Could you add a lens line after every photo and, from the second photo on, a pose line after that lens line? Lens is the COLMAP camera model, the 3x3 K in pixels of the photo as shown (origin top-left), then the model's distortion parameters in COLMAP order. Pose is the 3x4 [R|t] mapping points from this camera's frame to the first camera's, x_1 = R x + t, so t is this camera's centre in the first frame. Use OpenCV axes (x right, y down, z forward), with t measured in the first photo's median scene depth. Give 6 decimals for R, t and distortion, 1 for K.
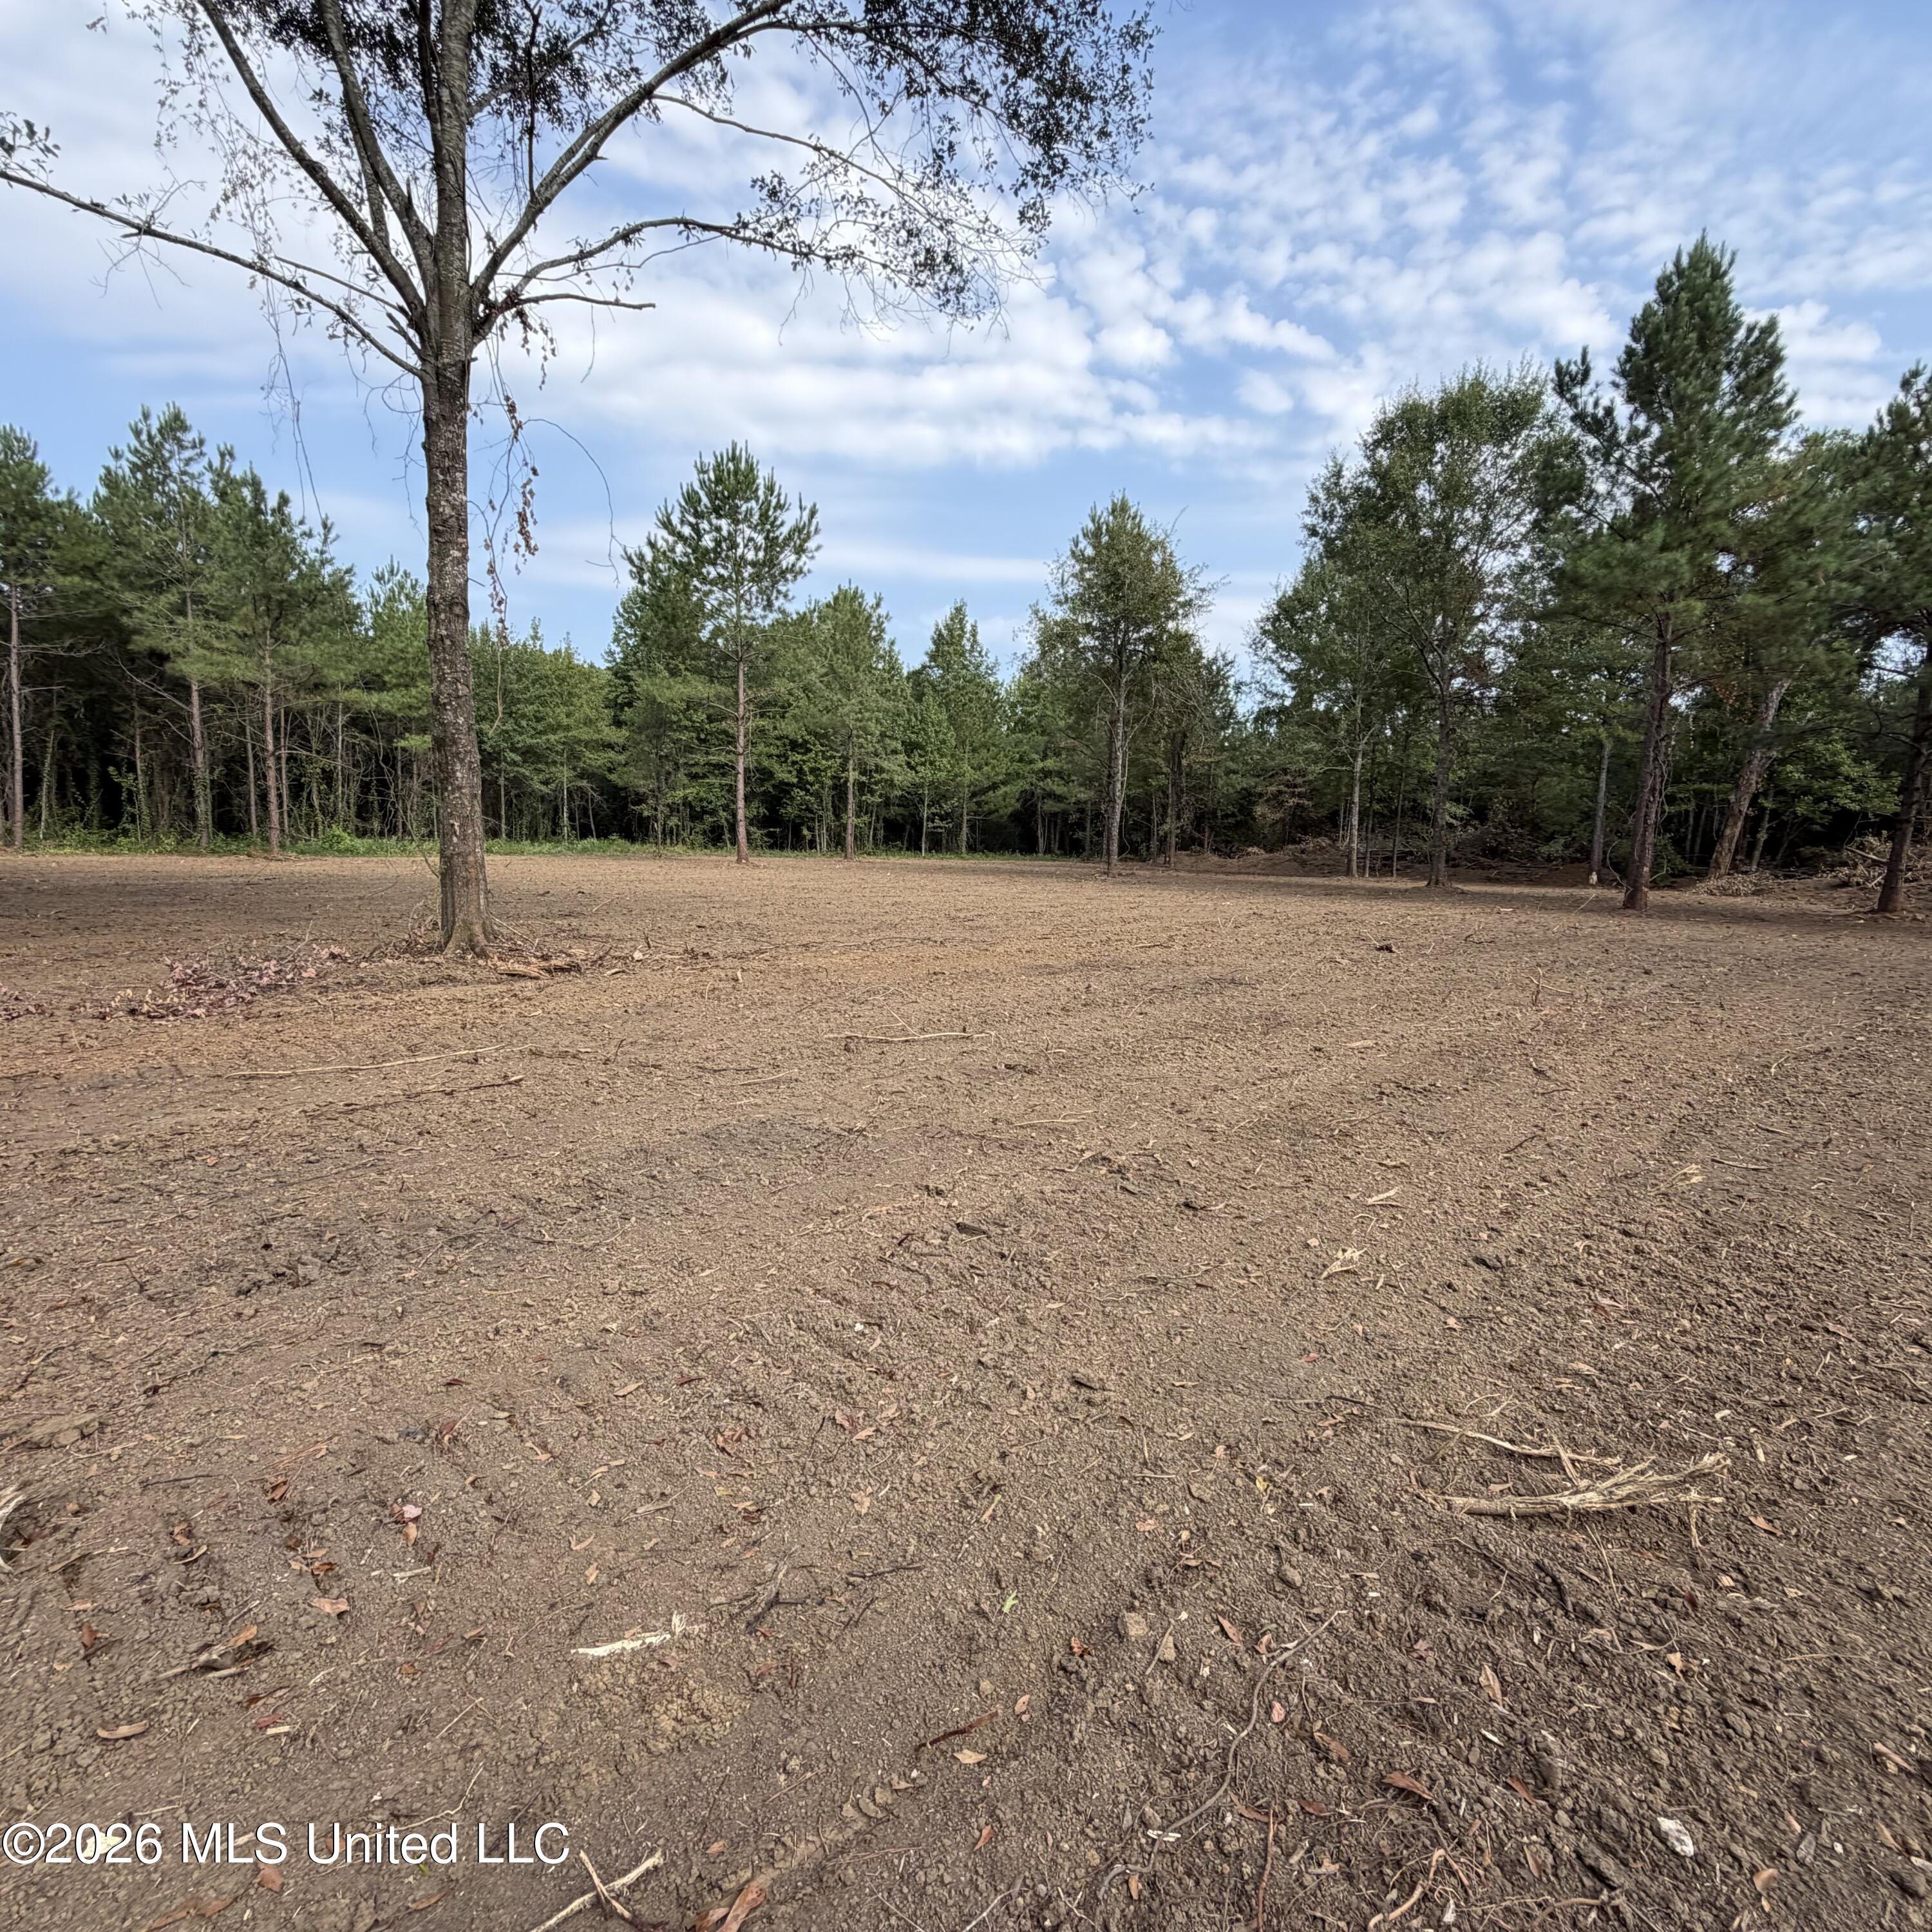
lens RADIAL K [[1035.0, 0, 966.0], [0, 1035.0, 966.0], [0, 0, 1]] dist [0.001072, 0.002160]
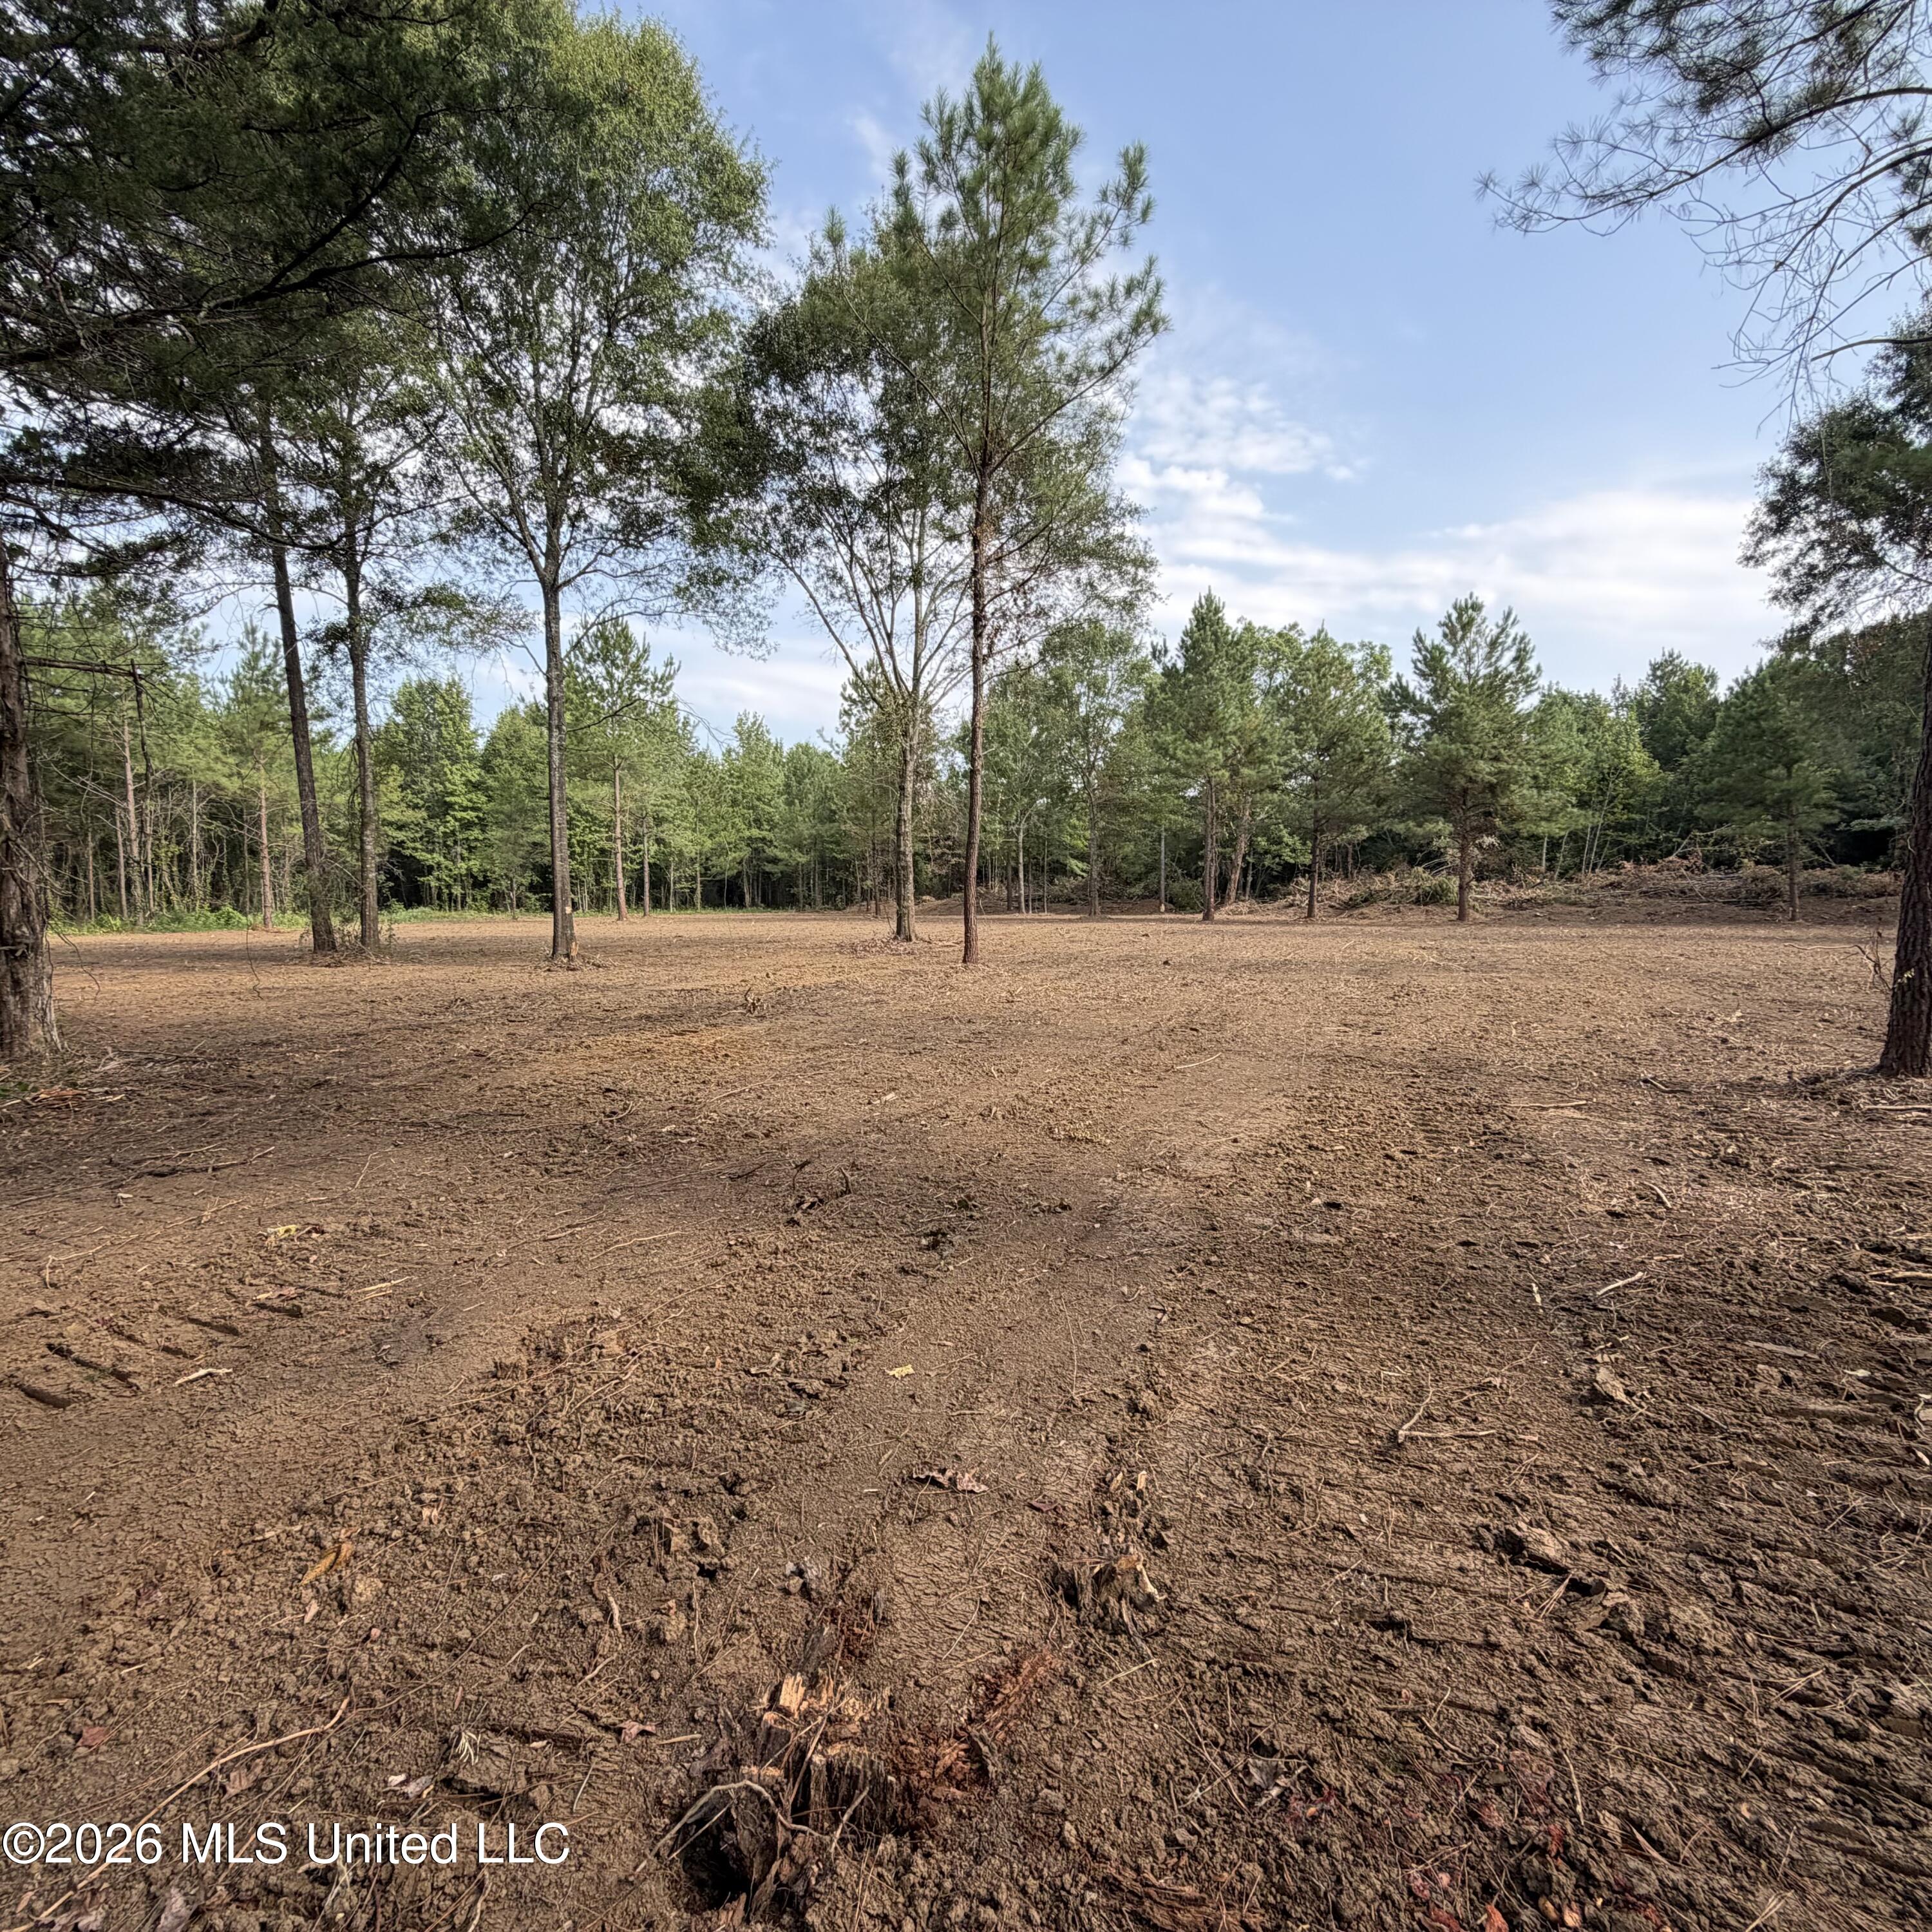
lens RADIAL K [[1031.0, 0, 966.0], [0, 1031.0, 966.0], [0, 0, 1]] dist [-0.001812, -0.000891]
pose [[0.920143, -0.059611, 0.387019, -0.328087], [0.078615, 0.996344, -0.033446, 0.037345], [-0.383611, 0.061200, 0.921465, -0.375521]]
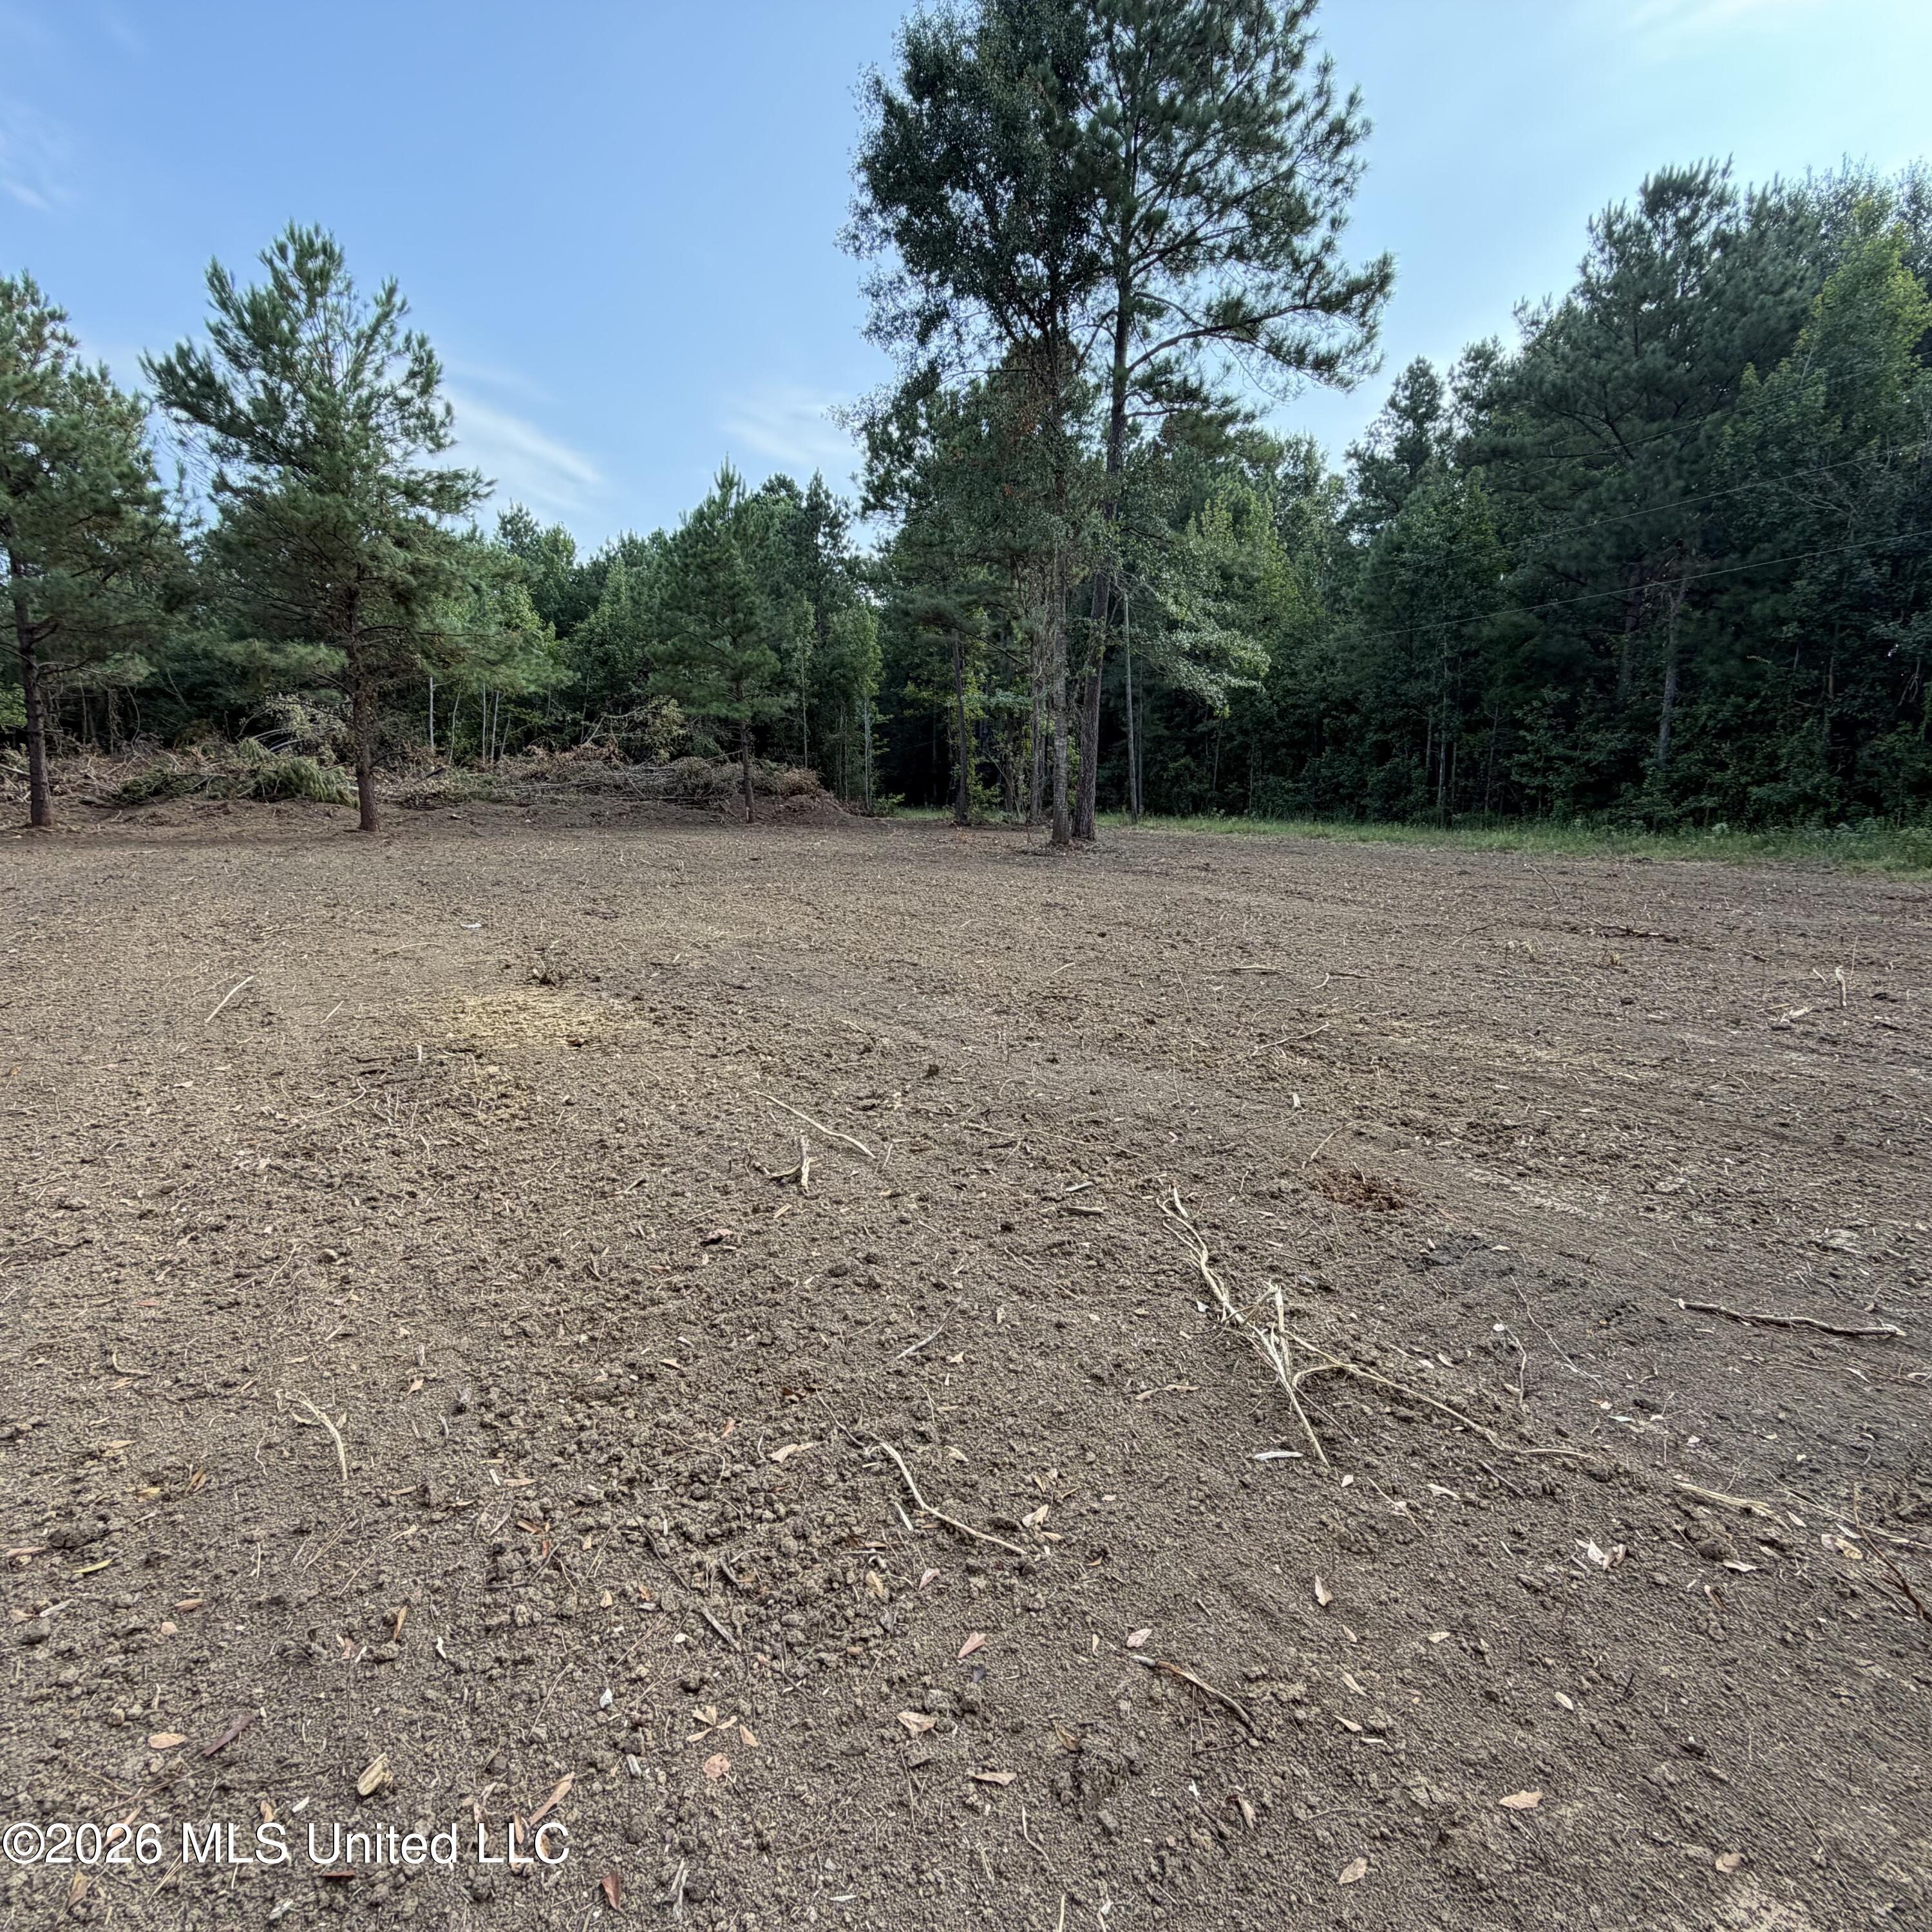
lens RADIAL K [[1031.0, 0, 966.0], [0, 1031.0, 966.0], [0, 0, 1]] dist [-0.001812, -0.000891]
pose [[0.126309, -0.191828, 0.973267, 0.002723], [0.111753, 0.977630, 0.178185, 0.002721], [-0.985676, 0.086259, 0.144921, -0.012685]]
